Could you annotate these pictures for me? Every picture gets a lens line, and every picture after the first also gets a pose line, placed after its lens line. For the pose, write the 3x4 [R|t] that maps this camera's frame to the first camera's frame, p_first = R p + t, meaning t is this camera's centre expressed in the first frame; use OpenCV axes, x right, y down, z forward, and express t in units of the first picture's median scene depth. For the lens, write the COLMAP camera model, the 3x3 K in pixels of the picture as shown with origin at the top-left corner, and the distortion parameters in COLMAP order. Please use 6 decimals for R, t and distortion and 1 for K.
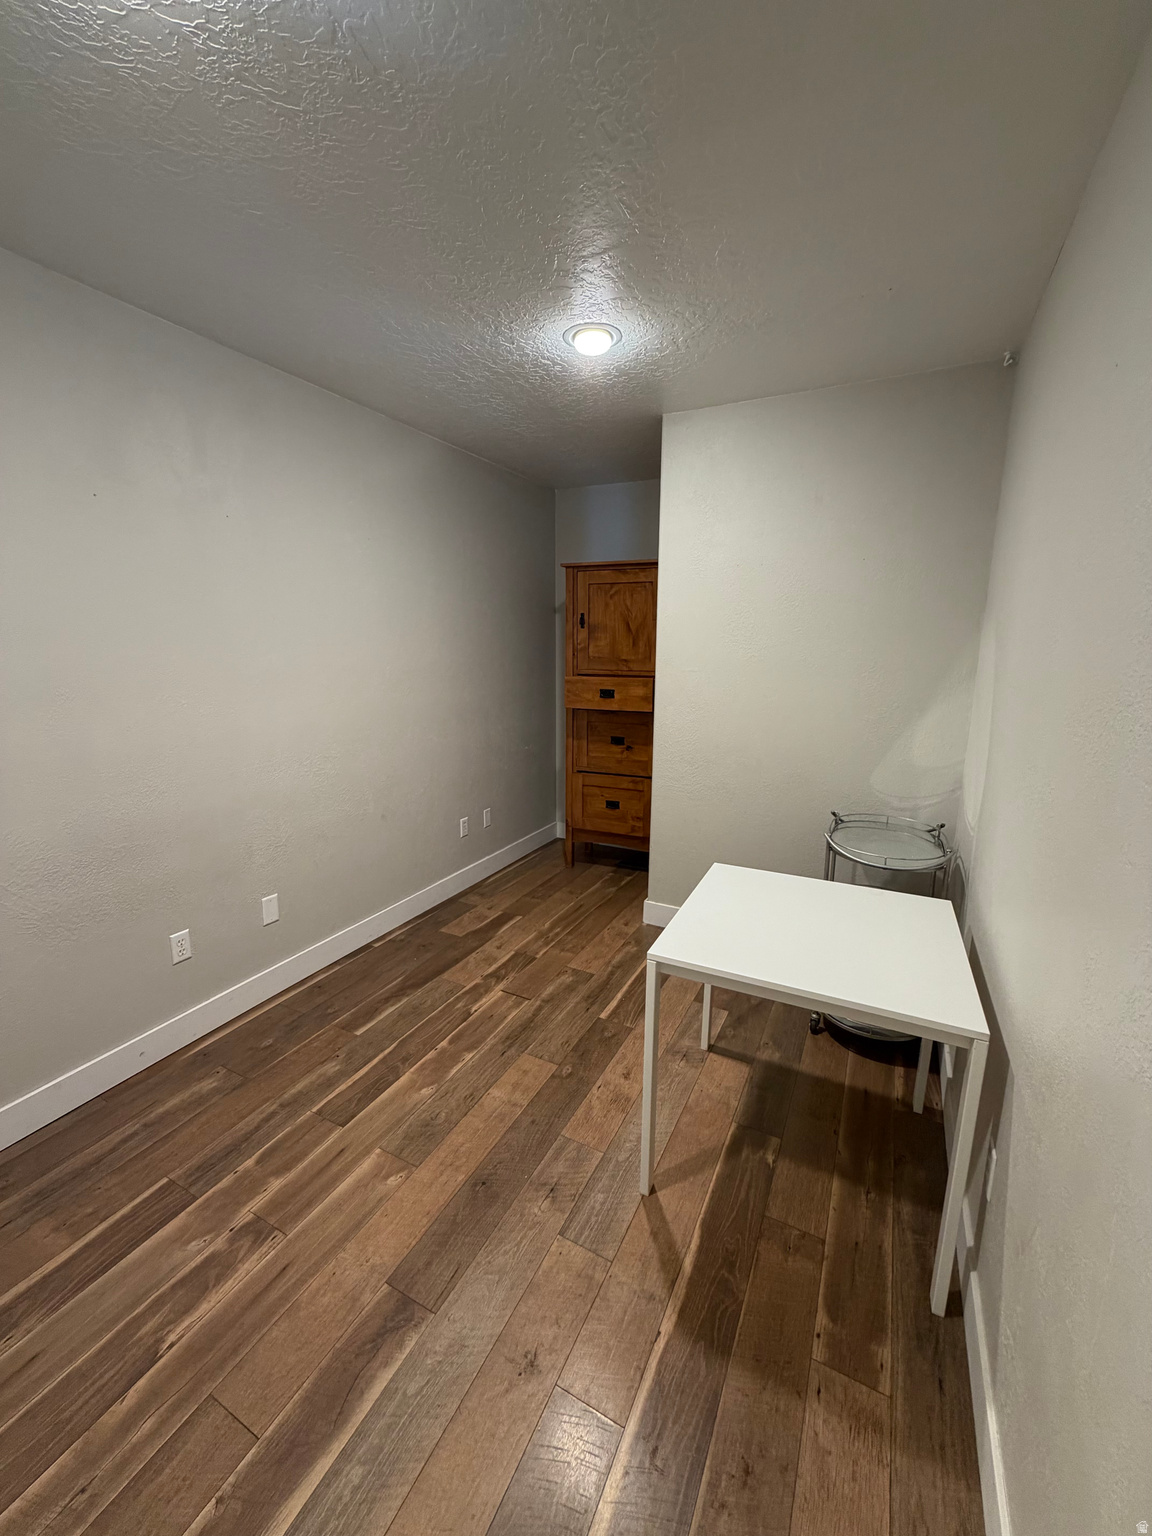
lens RADIAL K [[615.1, 0, 574.7], [0, 615.1, 768.6], [0, 0, 1]] dist [-0.002339, 0.000030]
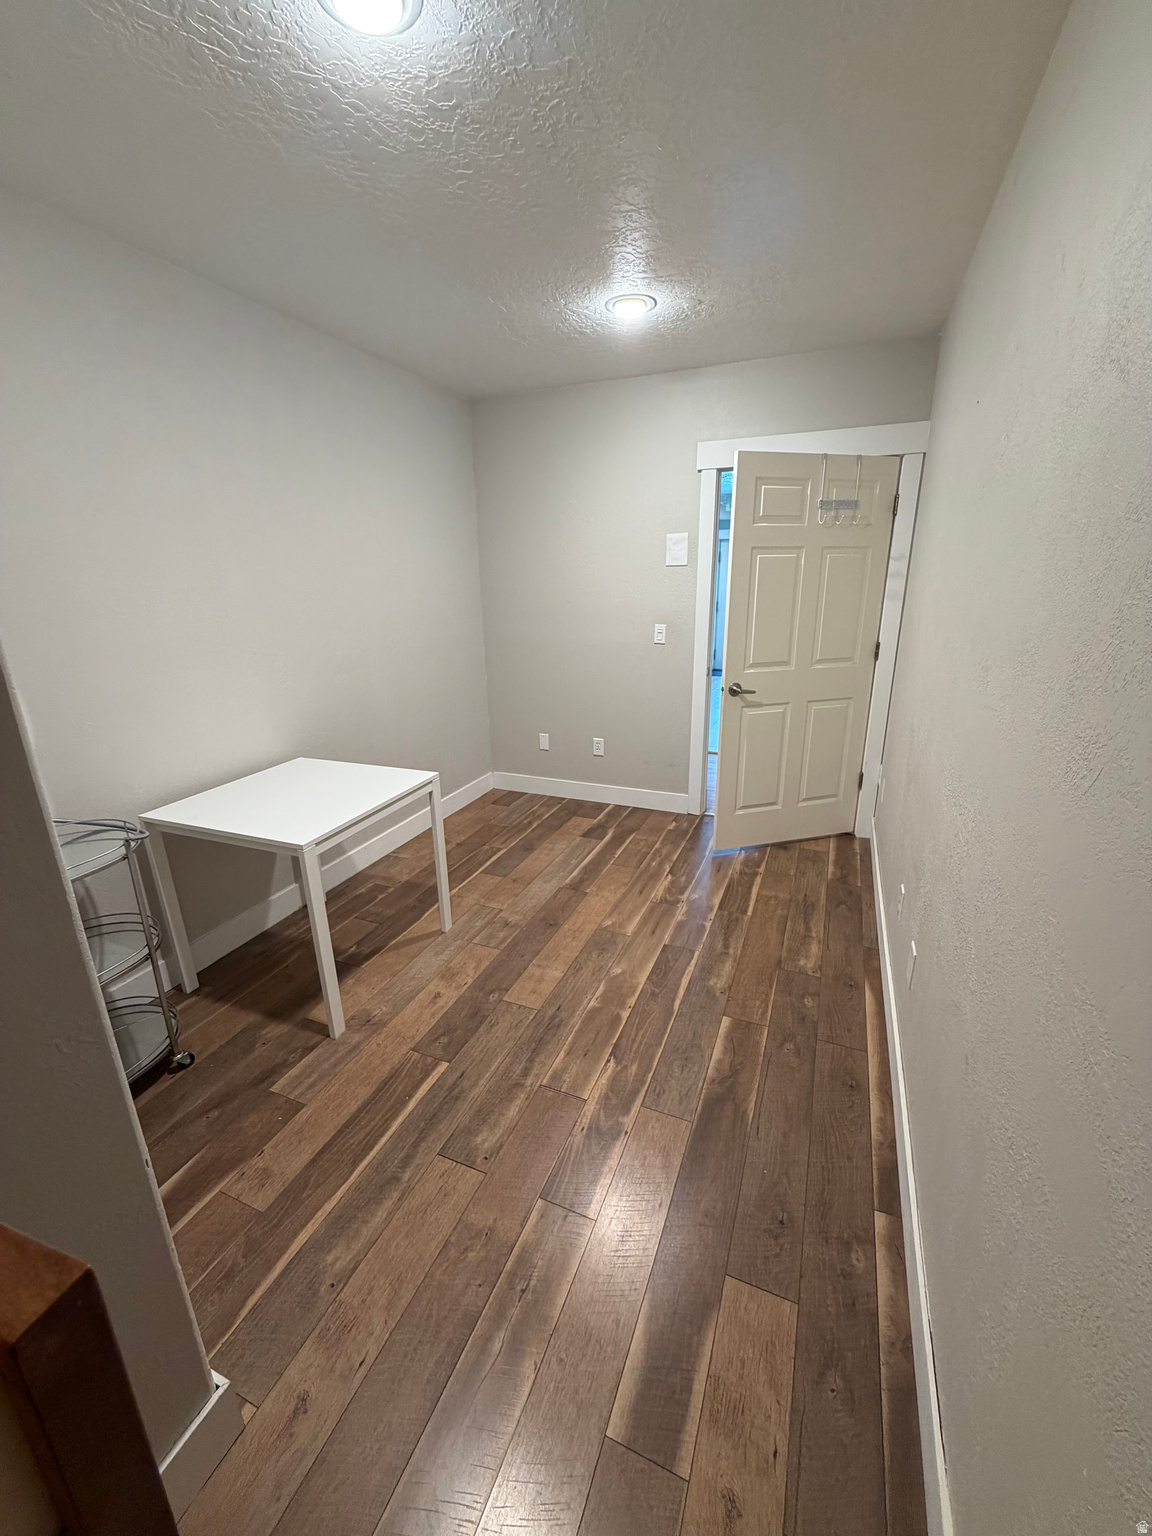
lens RADIAL K [[615.1, 0, 575.9], [0, 615.1, 766.5], [0, 0, 1]] dist [-0.002339, 0.000030]
pose [[-0.996847, 0.033424, -0.071966, -0.087402], [-0.005588, 0.875133, 0.483851, -0.344759], [0.079152, 0.482727, -0.872186, 1.689610]]
